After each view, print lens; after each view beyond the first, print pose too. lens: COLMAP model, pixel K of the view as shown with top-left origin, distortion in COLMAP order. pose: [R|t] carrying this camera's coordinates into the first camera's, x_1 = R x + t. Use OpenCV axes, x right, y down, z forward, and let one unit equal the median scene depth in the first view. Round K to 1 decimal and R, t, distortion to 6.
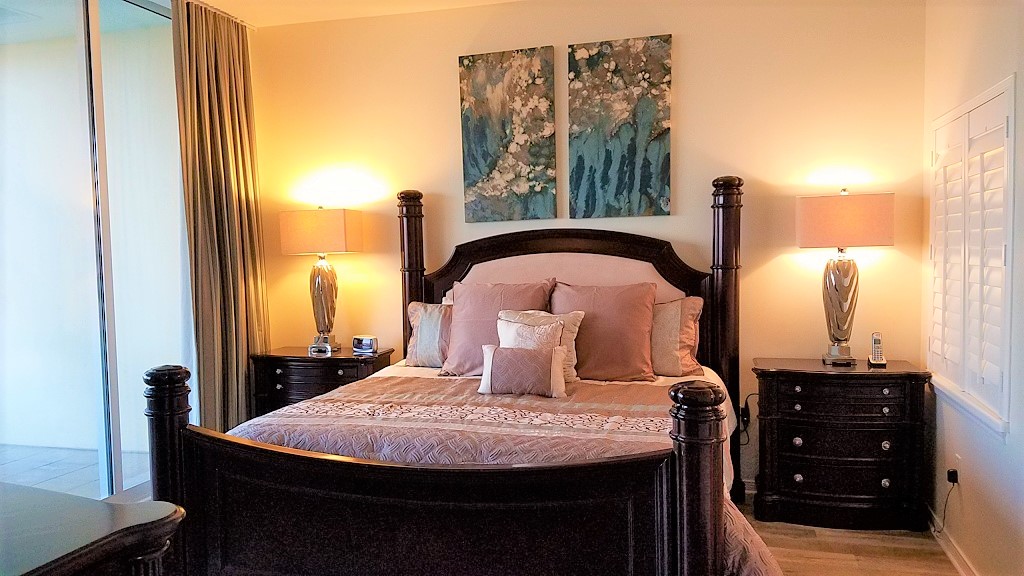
lens RADIAL K [[785.4, 0, 511.7], [0, 785.4, 299.0], [0, 0, 1]] dist [0.218456, -0.326969]
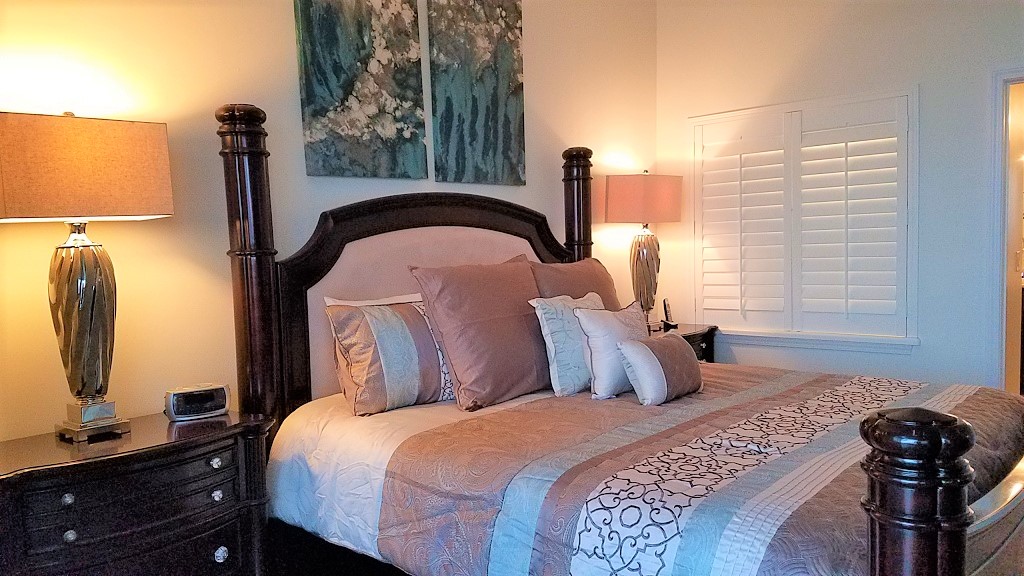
lens RADIAL K [[785.4, 0, 511.7], [0, 785.4, 299.0], [0, 0, 1]] dist [0.218456, -0.326969]
pose [[0.439824, -0.056810, 0.896285, -0.562548], [0.085626, 0.996104, 0.021119, -0.002209], [-0.893993, 0.067457, 0.442975, 0.618470]]
